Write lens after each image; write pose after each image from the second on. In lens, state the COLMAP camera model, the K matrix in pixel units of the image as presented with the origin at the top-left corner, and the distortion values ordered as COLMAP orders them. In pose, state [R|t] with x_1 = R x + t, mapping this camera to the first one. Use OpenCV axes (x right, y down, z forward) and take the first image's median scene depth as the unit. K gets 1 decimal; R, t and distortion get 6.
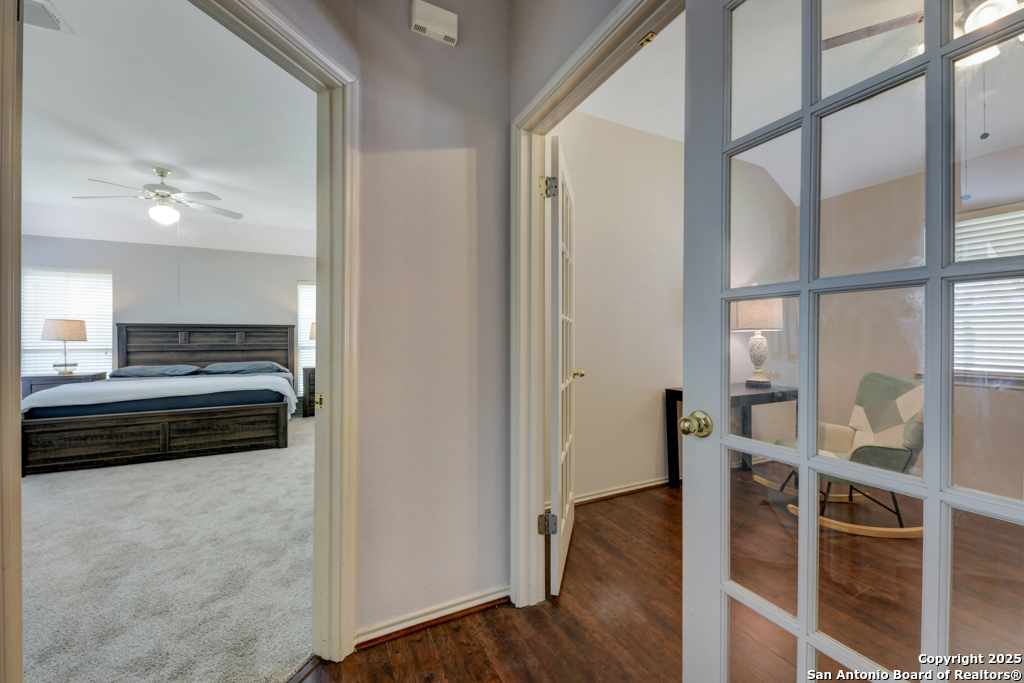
lens RADIAL K [[396.6, 0, 510.8], [0, 396.6, 336.6], [0, 0, 1]] dist [0.017721, -0.009913]
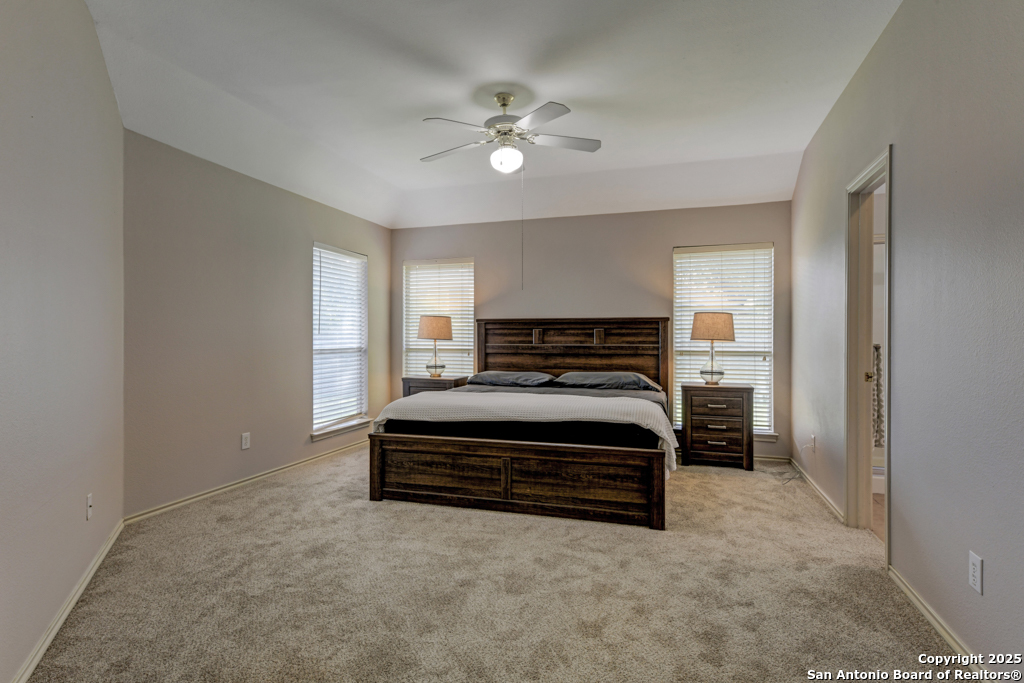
lens RADIAL K [[546.3, 0, 512.0], [0, 546.3, 341.5], [0, 0, 1]] dist [0.000463, 0.000082]
pose [[0.726205, 0.008418, -0.687427, -0.179176], [-0.001058, 0.999938, 0.011126, 0.000941], [0.687477, -0.007352, 0.726169, 0.276829]]
